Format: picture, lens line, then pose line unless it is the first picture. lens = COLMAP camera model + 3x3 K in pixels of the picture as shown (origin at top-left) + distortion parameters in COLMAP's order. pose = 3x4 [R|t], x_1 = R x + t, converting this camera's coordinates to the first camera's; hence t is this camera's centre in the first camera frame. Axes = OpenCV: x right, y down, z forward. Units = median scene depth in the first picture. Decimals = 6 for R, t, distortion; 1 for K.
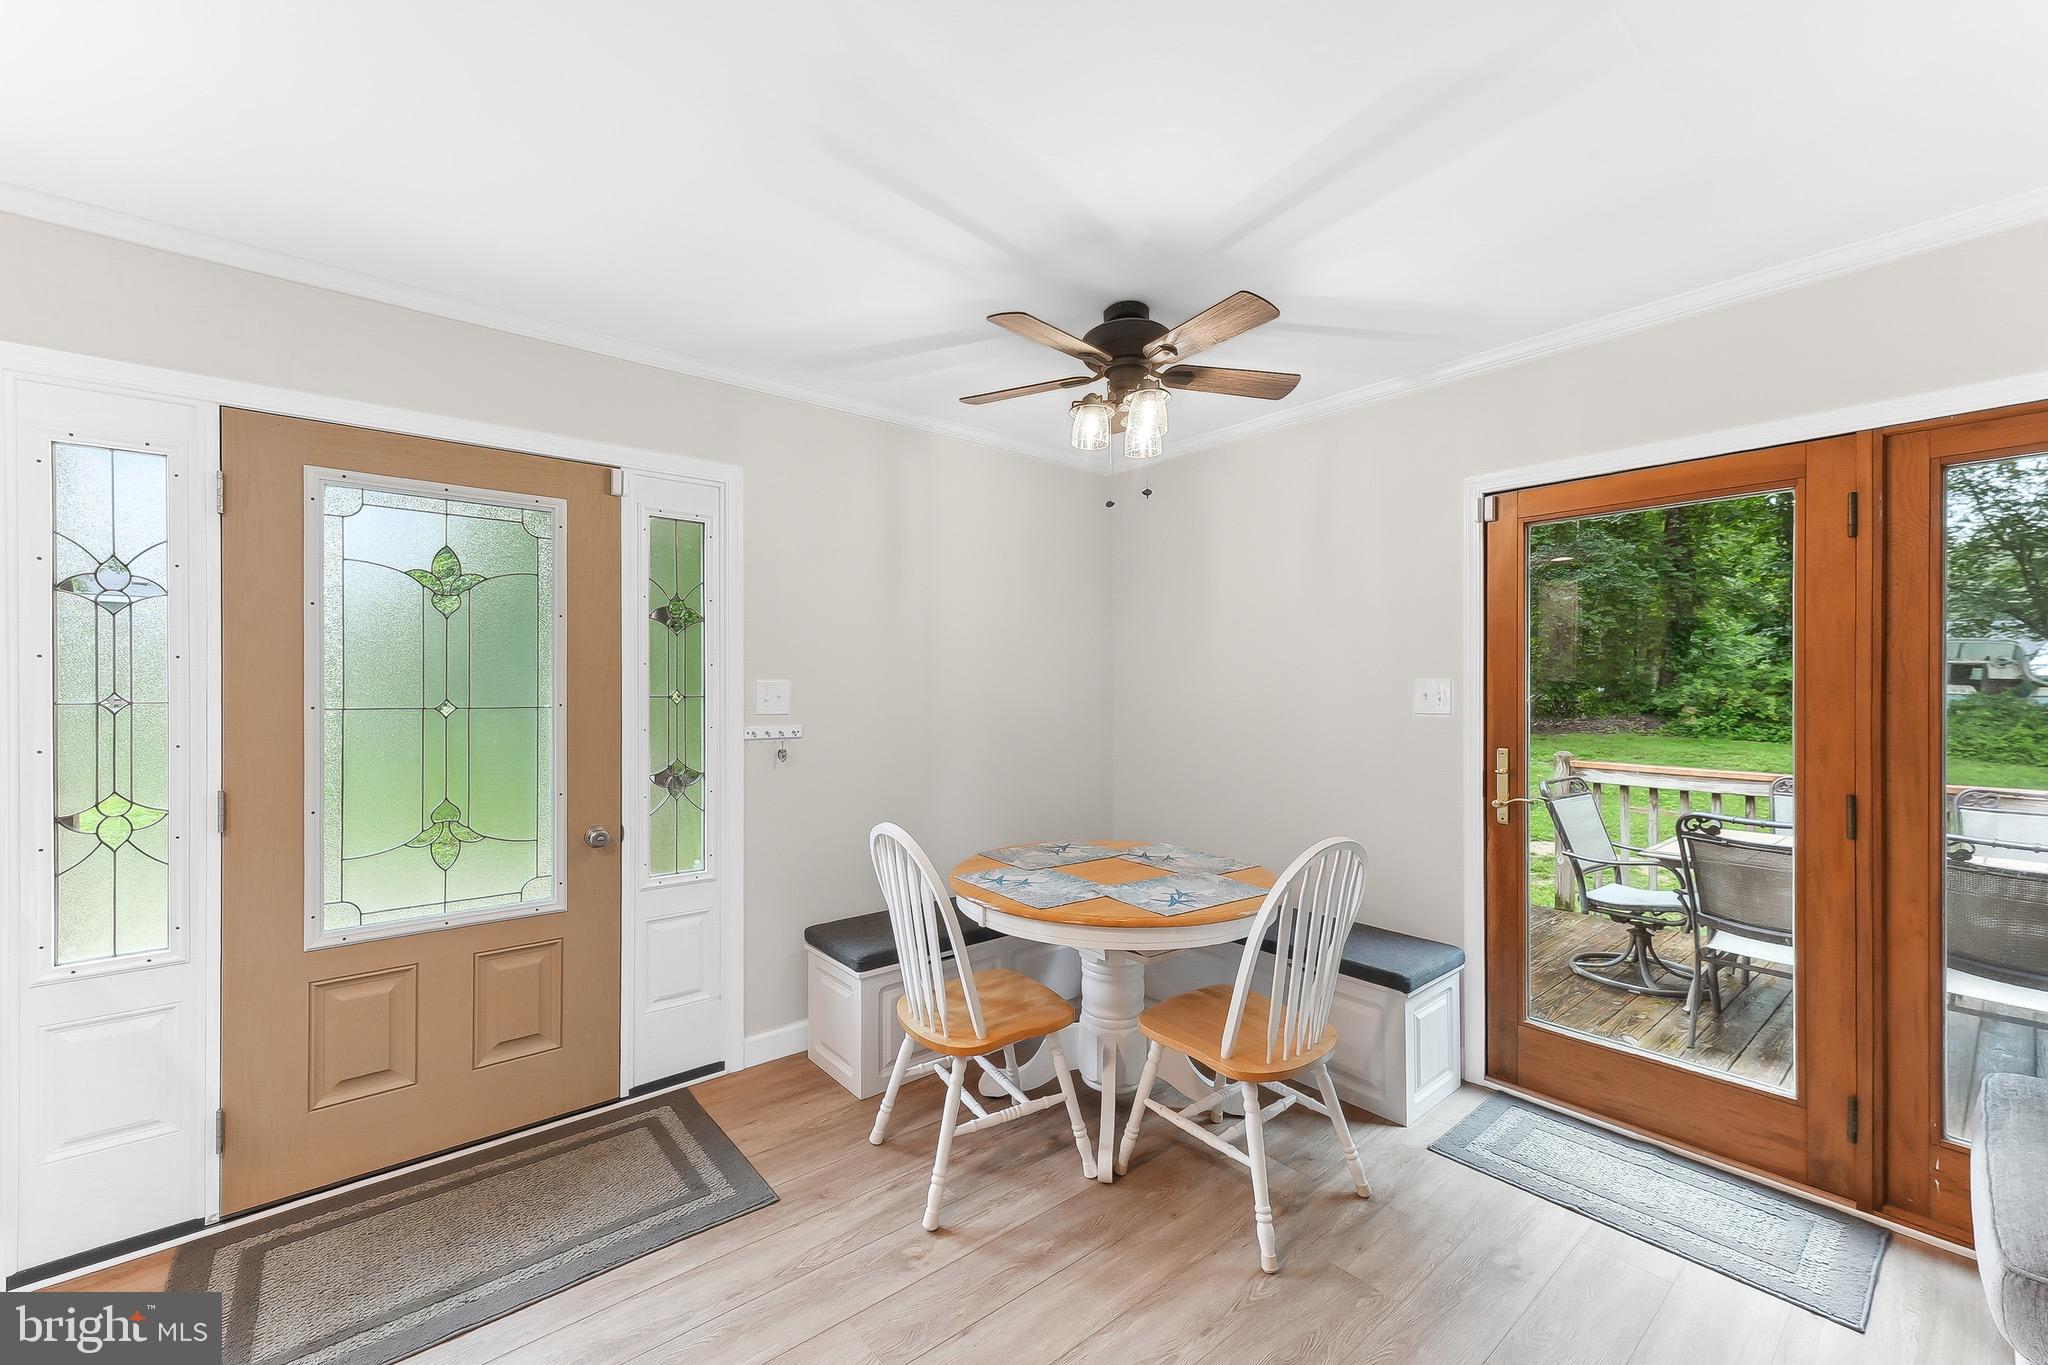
lens RADIAL K [[827.4, 0, 1019.2], [0, 827.4, 678.1], [0, 0, 1]] dist [0.015080, -0.001536]
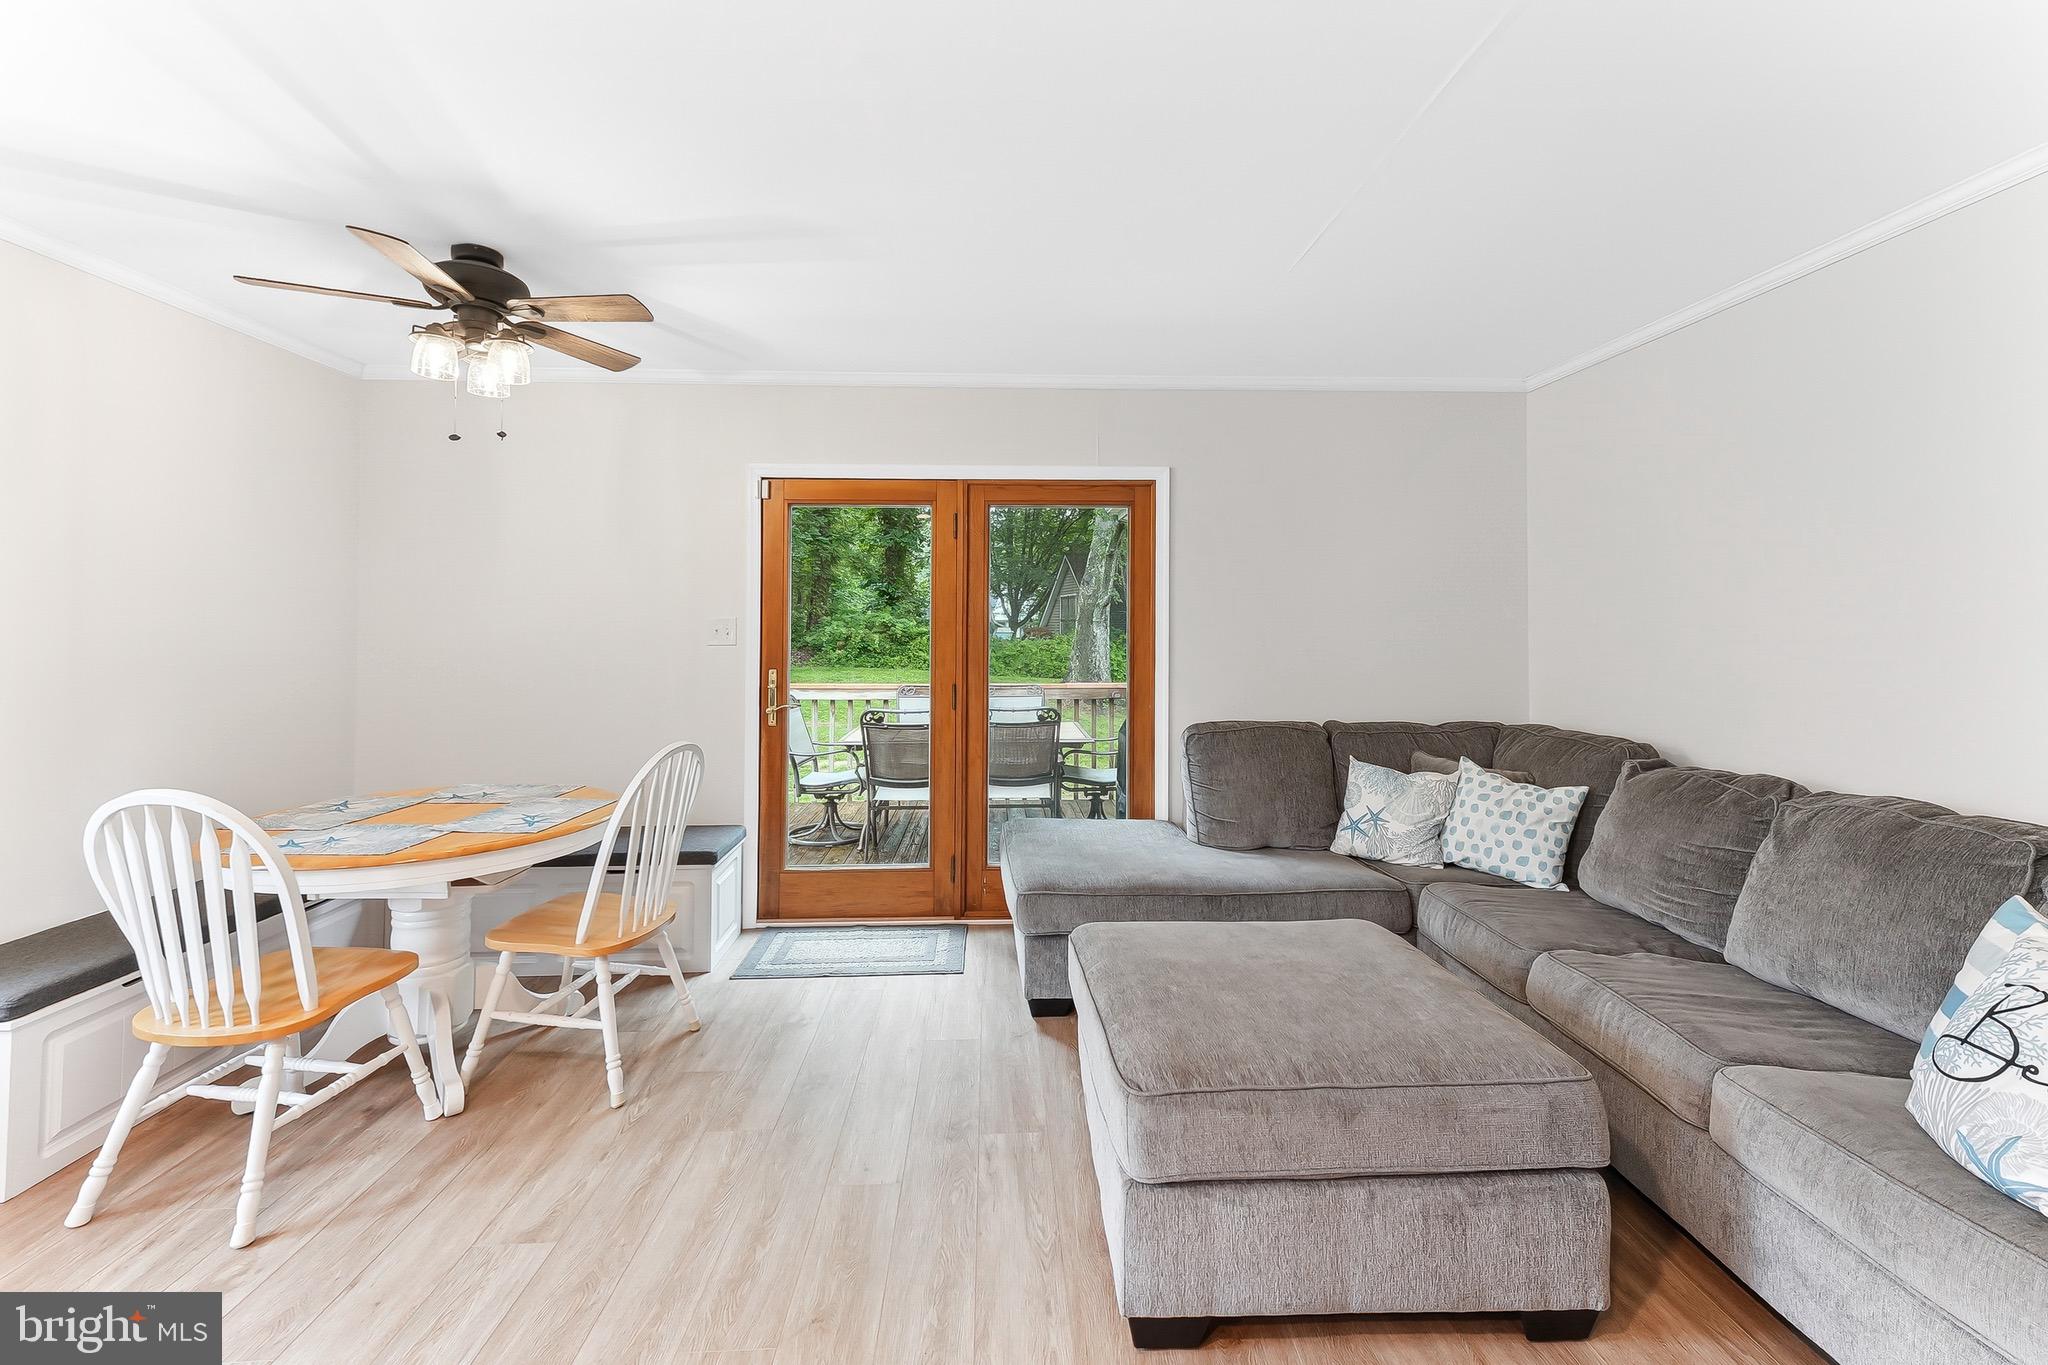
lens RADIAL K [[827.4, 0, 1014.7], [0, 827.4, 611.4], [0, 0, 1]] dist [0.015080, -0.001536]
pose [[0.615623, 0.013868, 0.787919, -0.261756], [-0.005520, 0.999897, -0.013285, 0.007570], [-0.788021, 0.003830, 0.615636, -0.146547]]
